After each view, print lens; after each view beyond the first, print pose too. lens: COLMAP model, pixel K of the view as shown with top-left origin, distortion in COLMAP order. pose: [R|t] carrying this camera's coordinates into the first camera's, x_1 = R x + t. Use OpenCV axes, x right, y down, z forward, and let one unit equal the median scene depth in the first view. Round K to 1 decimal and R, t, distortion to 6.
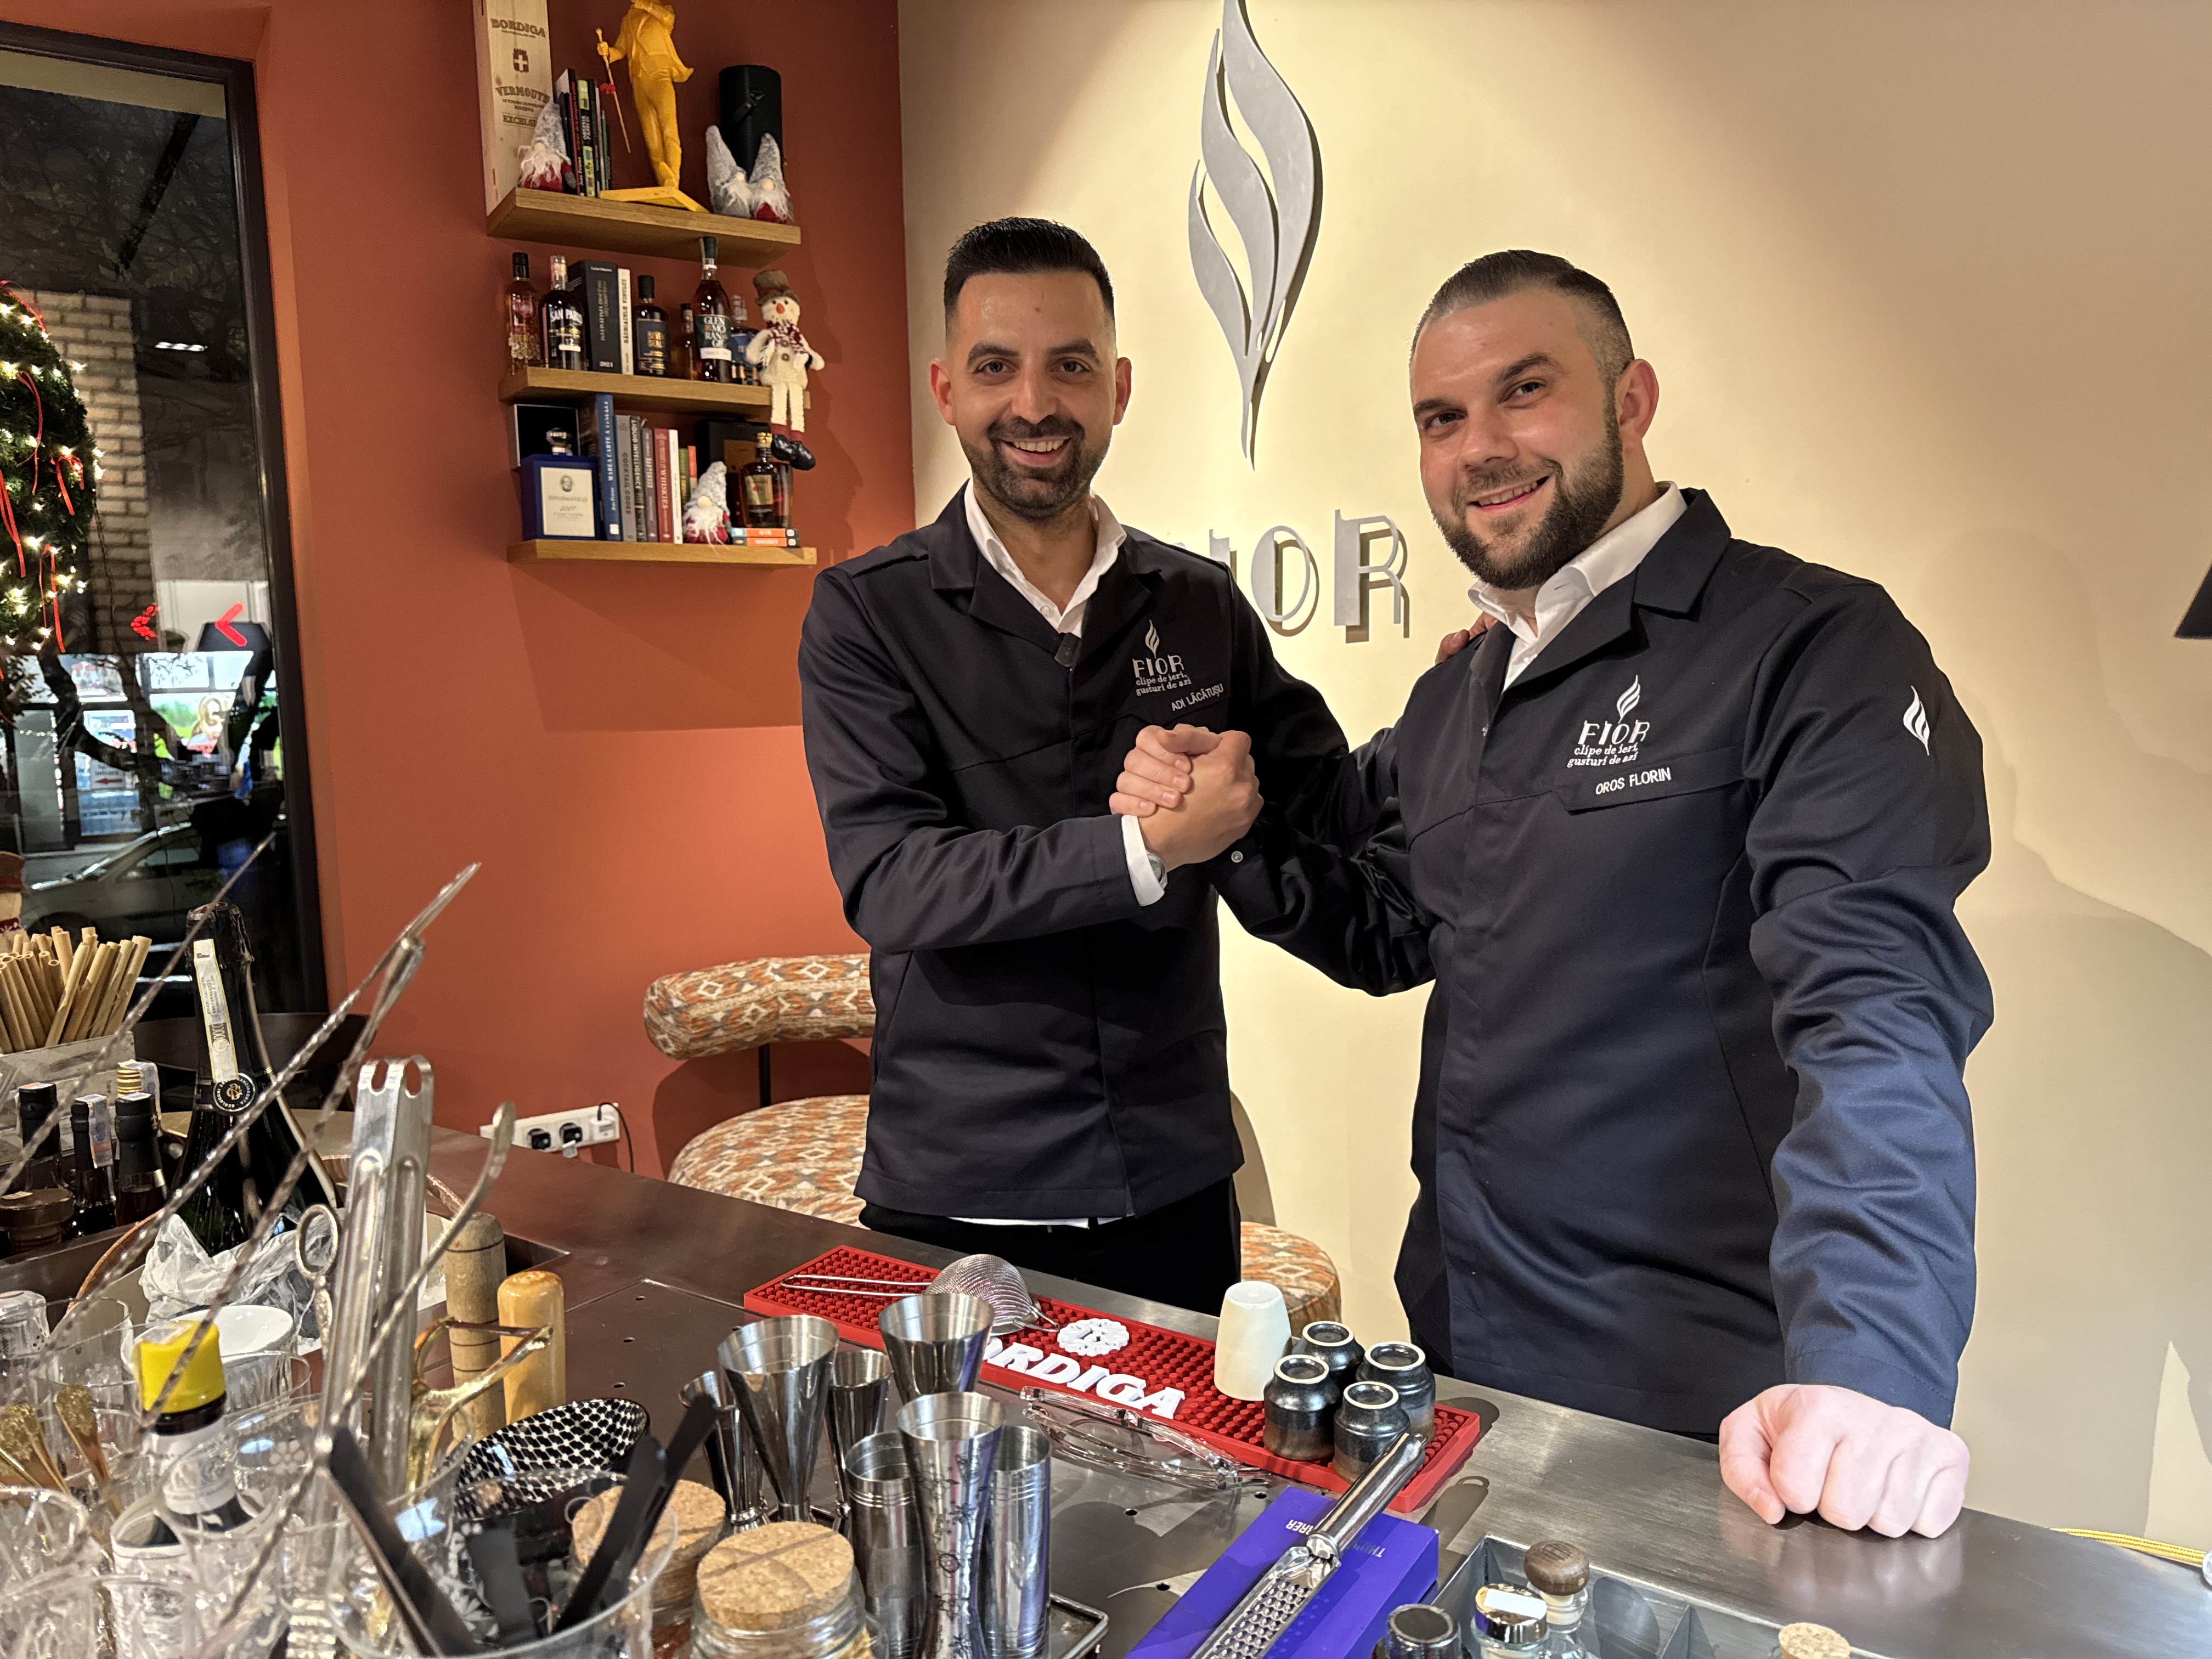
lens RADIAL K [[1543.5, 0, 1111.3], [0, 1543.5, 831.7], [0, 0, 1]] dist [0.112453, -0.178189]
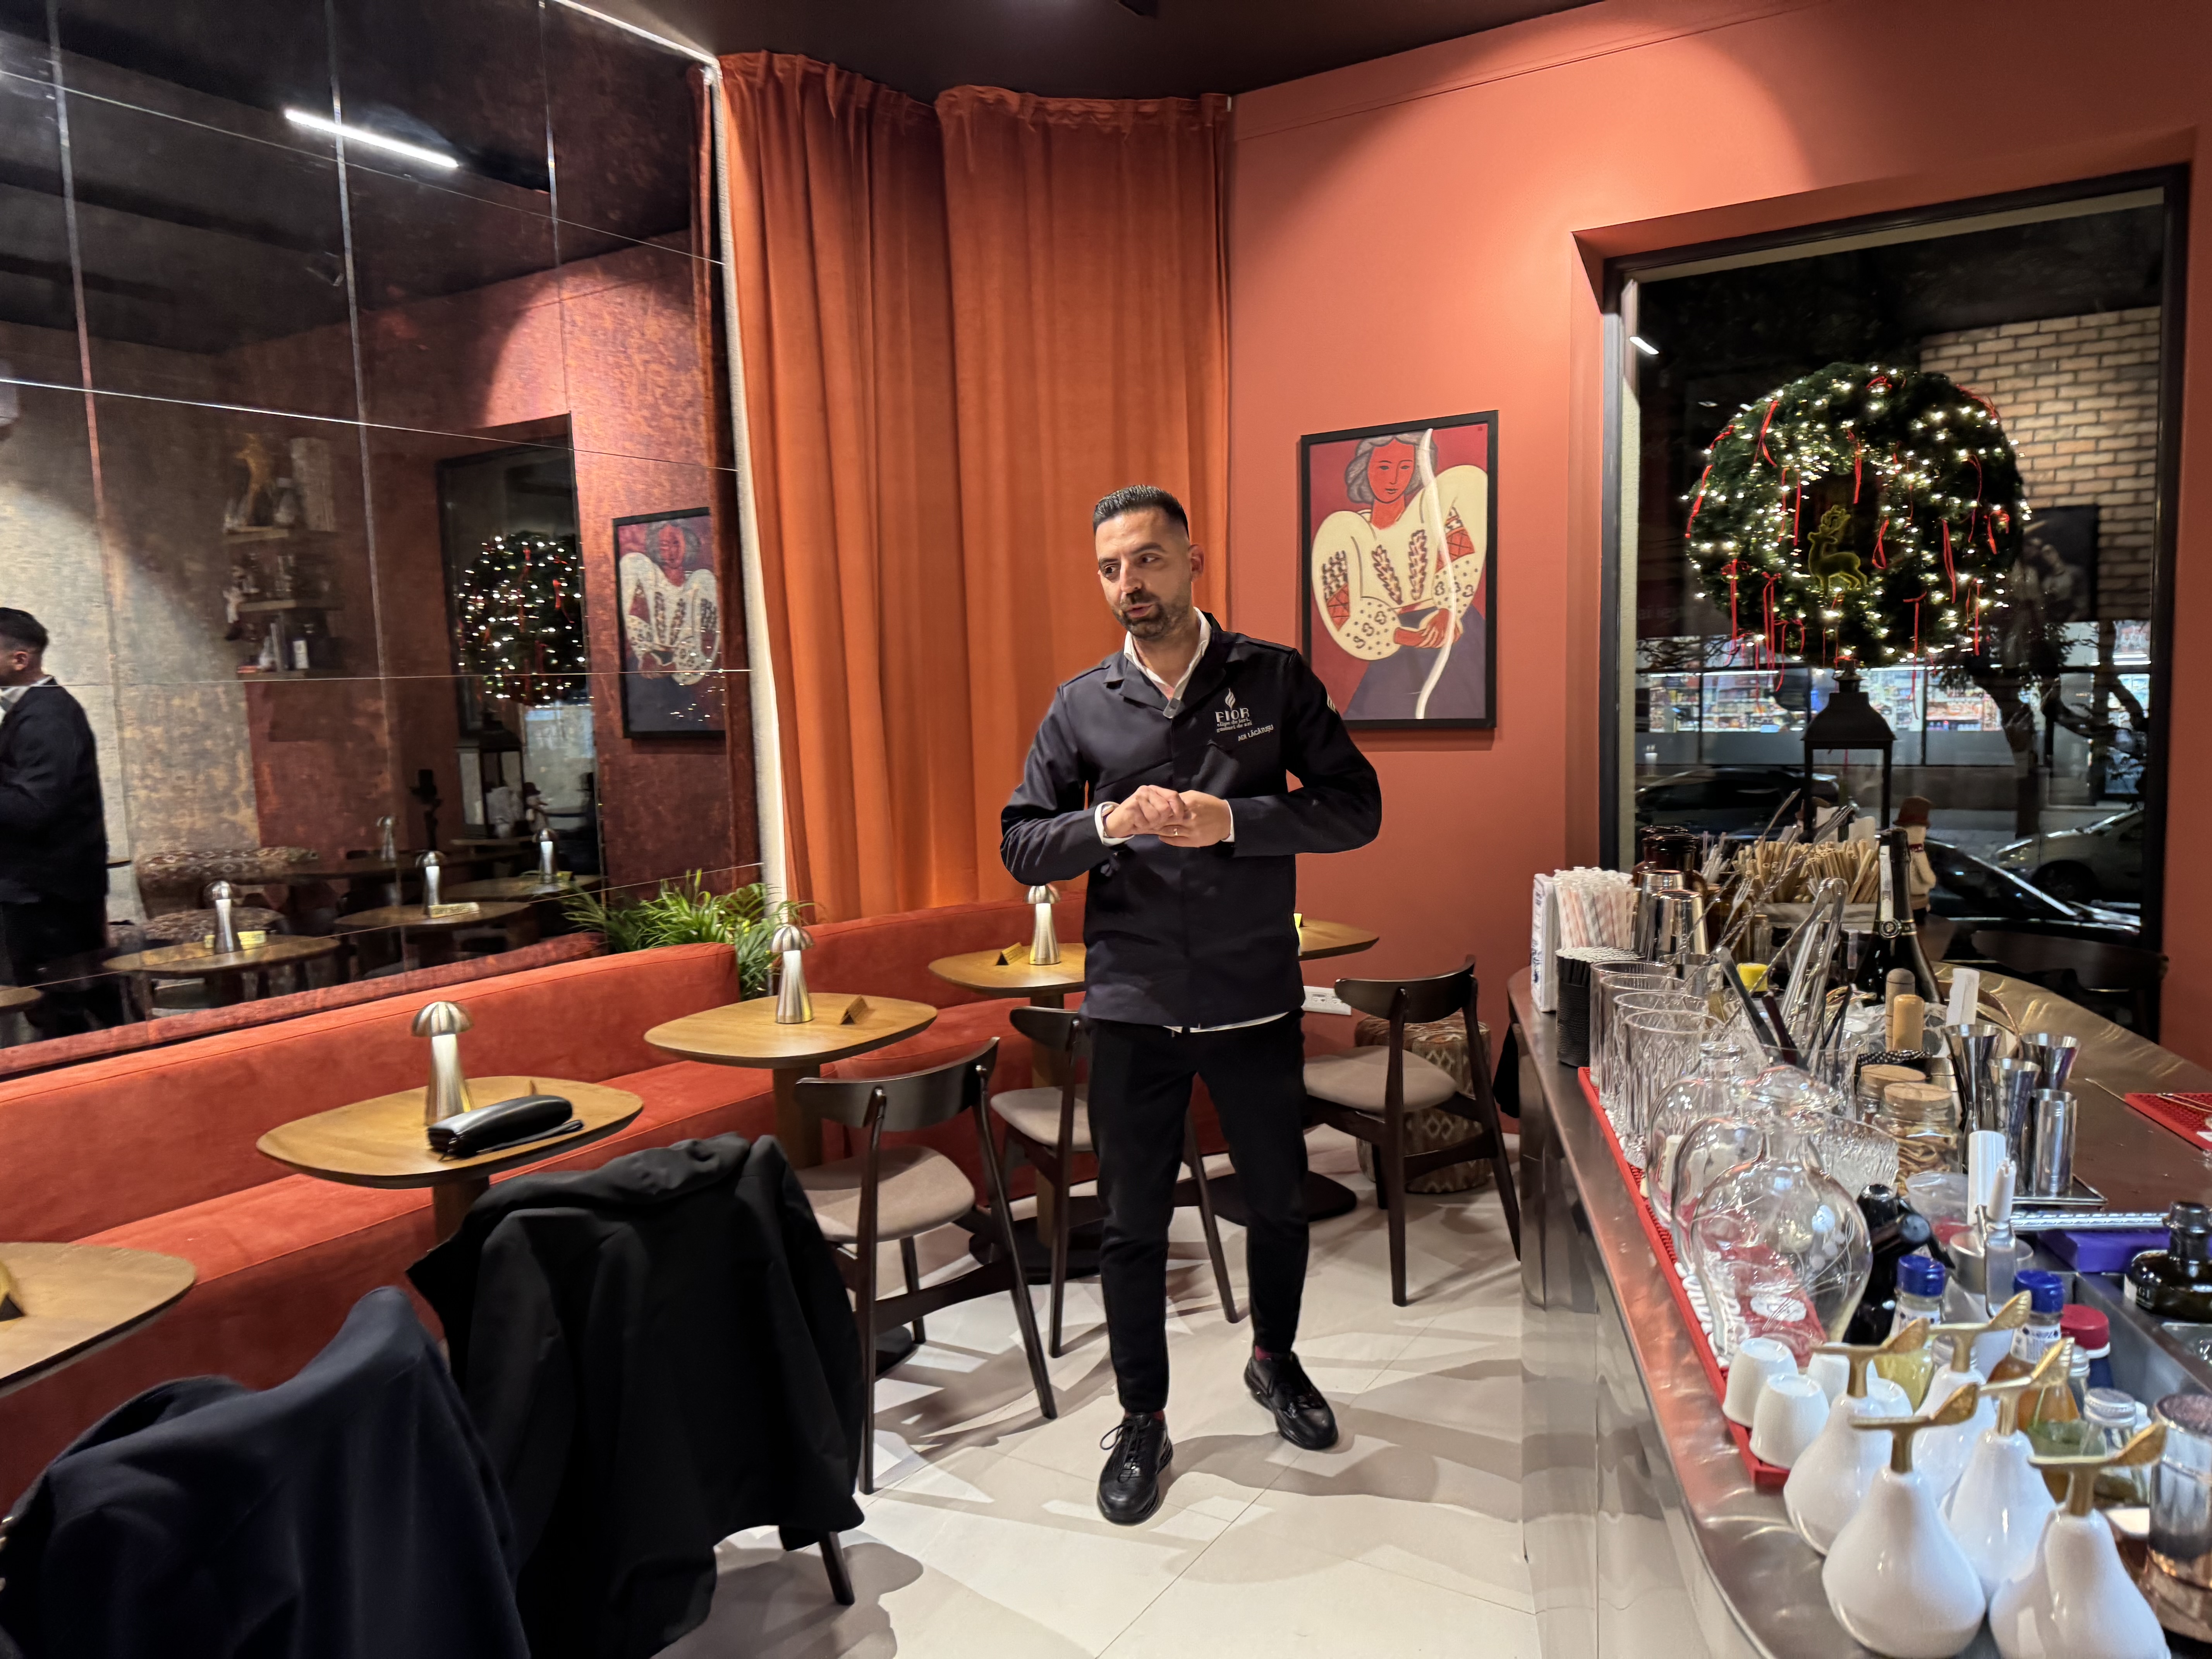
lens RADIAL K [[1566.0, 0, 1083.9], [0, 1566.0, 845.3], [0, 0, 1]] dist [0.016797, -0.029709]
pose [[0.384389, 0.110146, -0.916577, 0.273630], [-0.077749, 0.993192, 0.086747, -0.008250], [0.919891, 0.037919, 0.390336, -0.217558]]
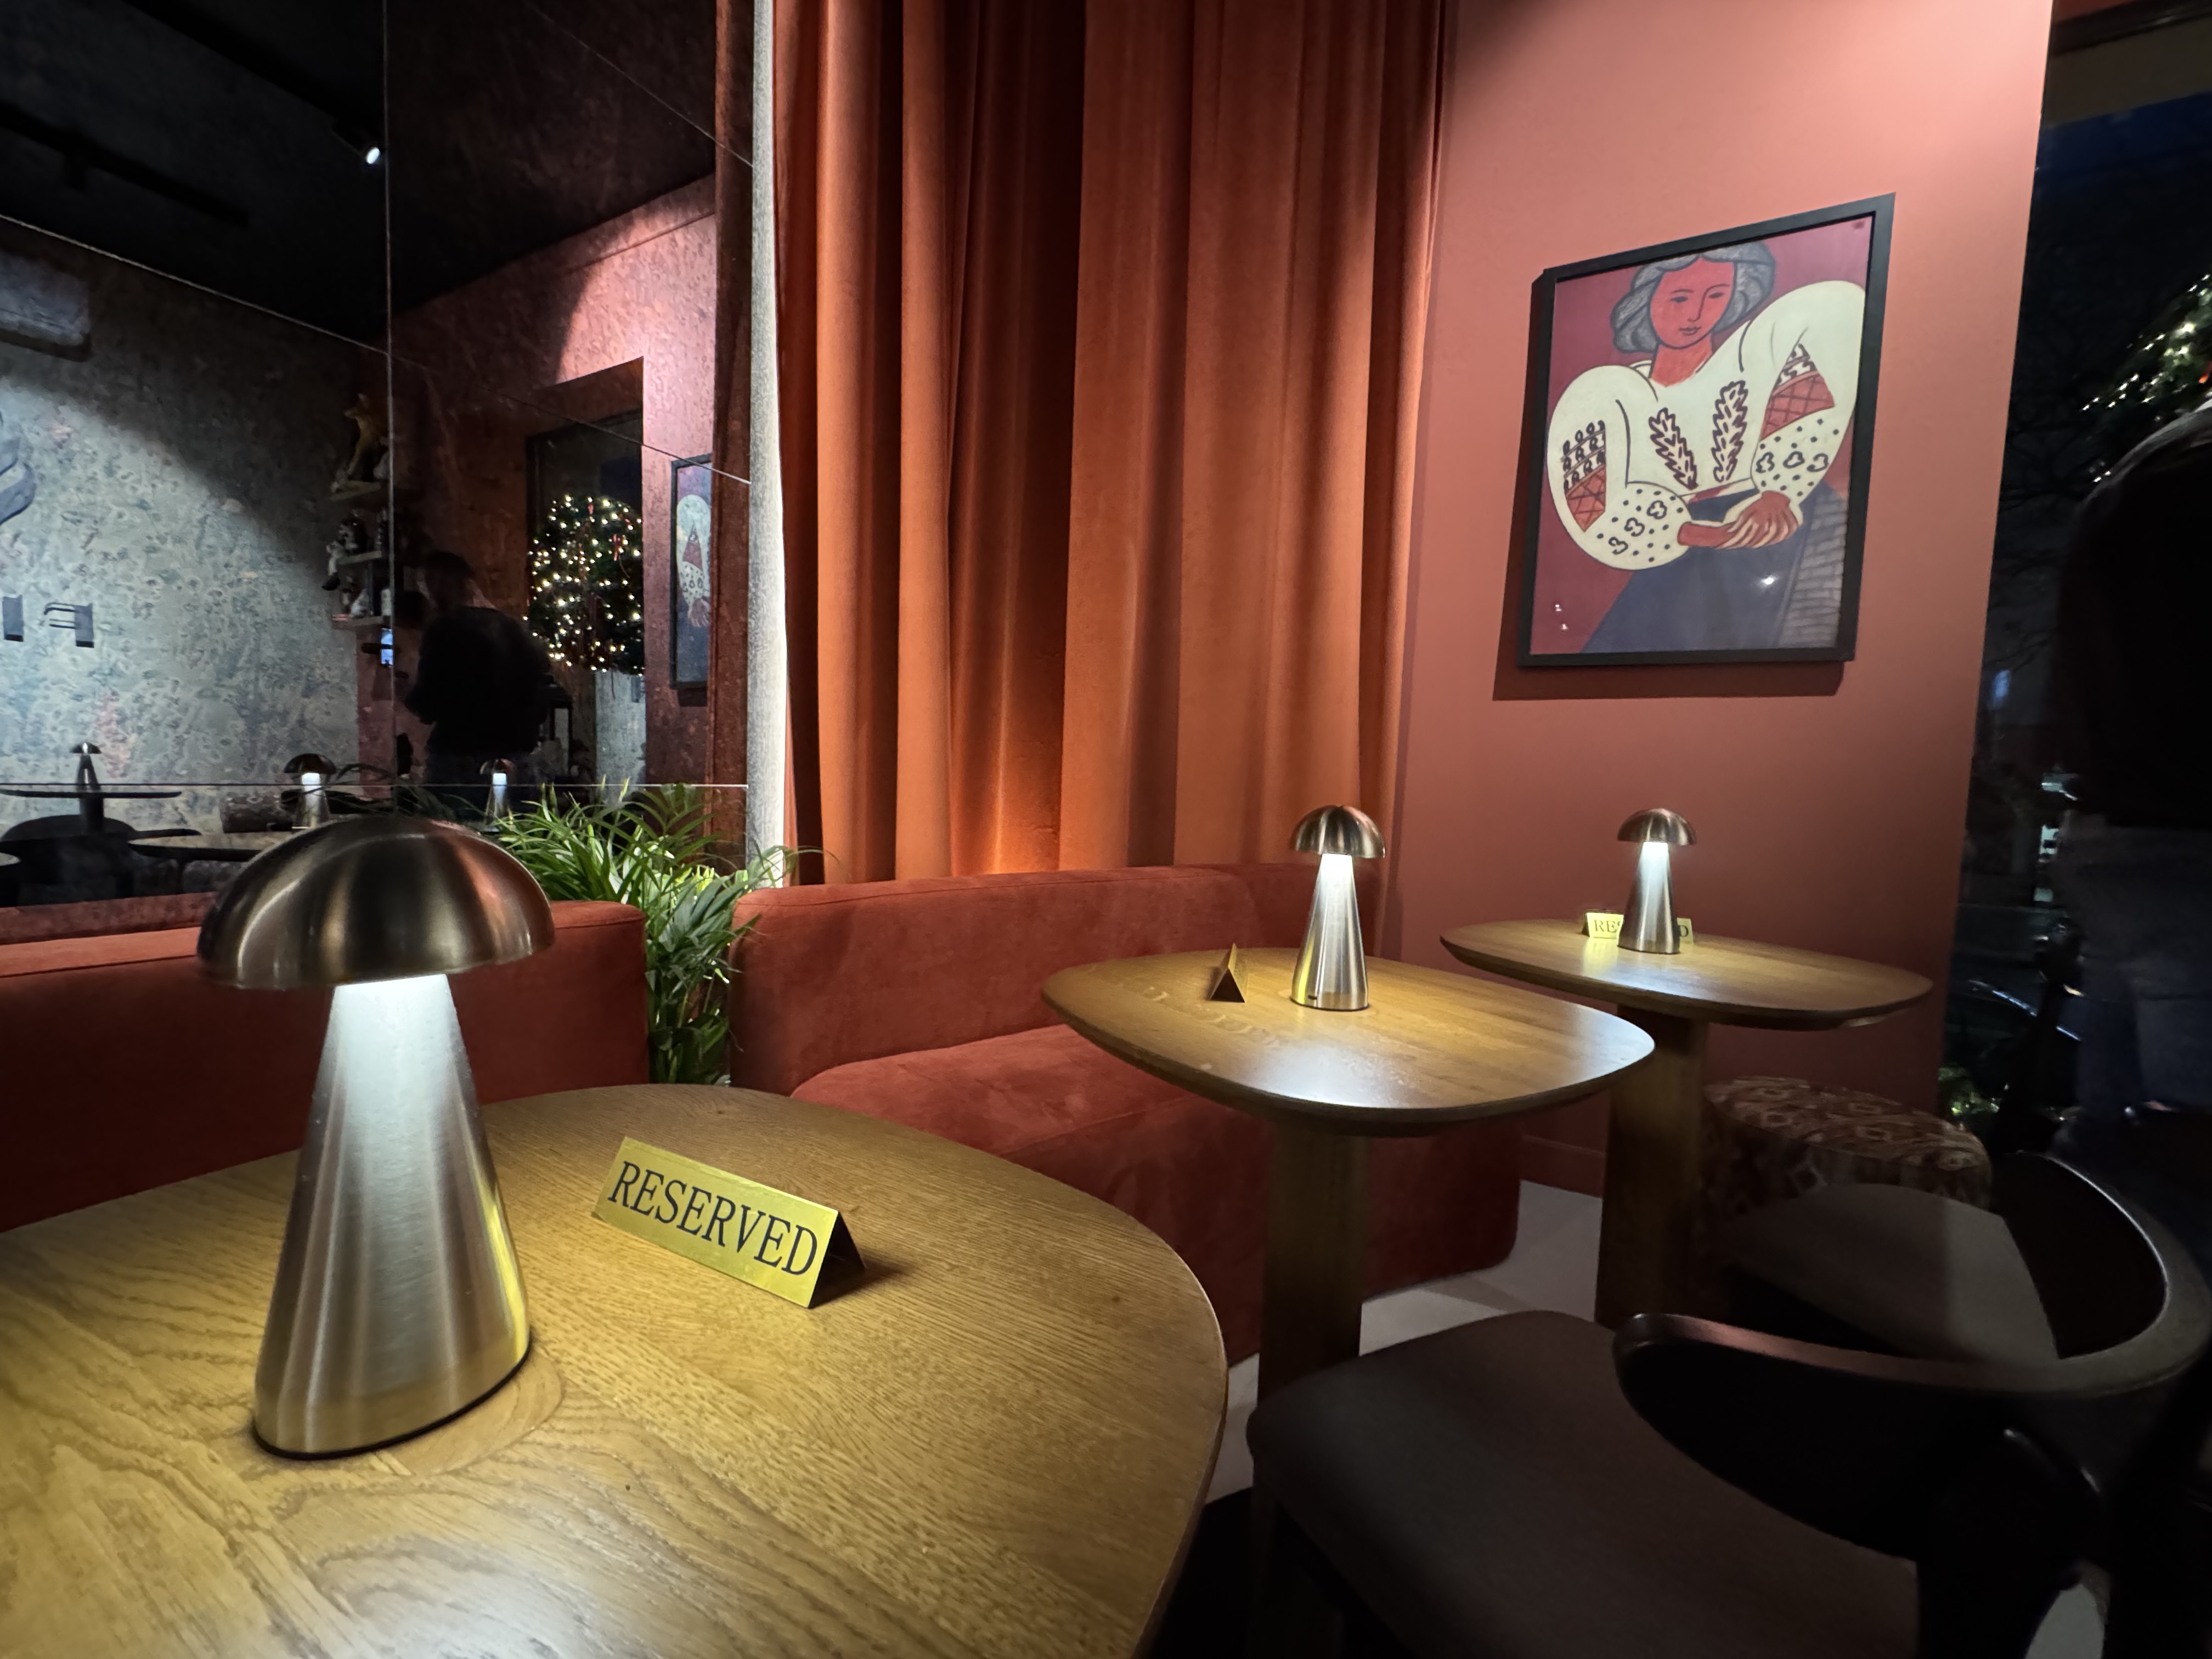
lens RADIAL K [[881.5, 0, 1097.6], [0, 881.5, 831.1], [0, 0, 1]] dist [-0.002309, -0.000262]
pose [[0.443966, 0.099368, -0.890517, -0.605290], [-0.147233, 0.988414, 0.036889, 0.133985], [0.883864, 0.114736, 0.453453, 0.024081]]
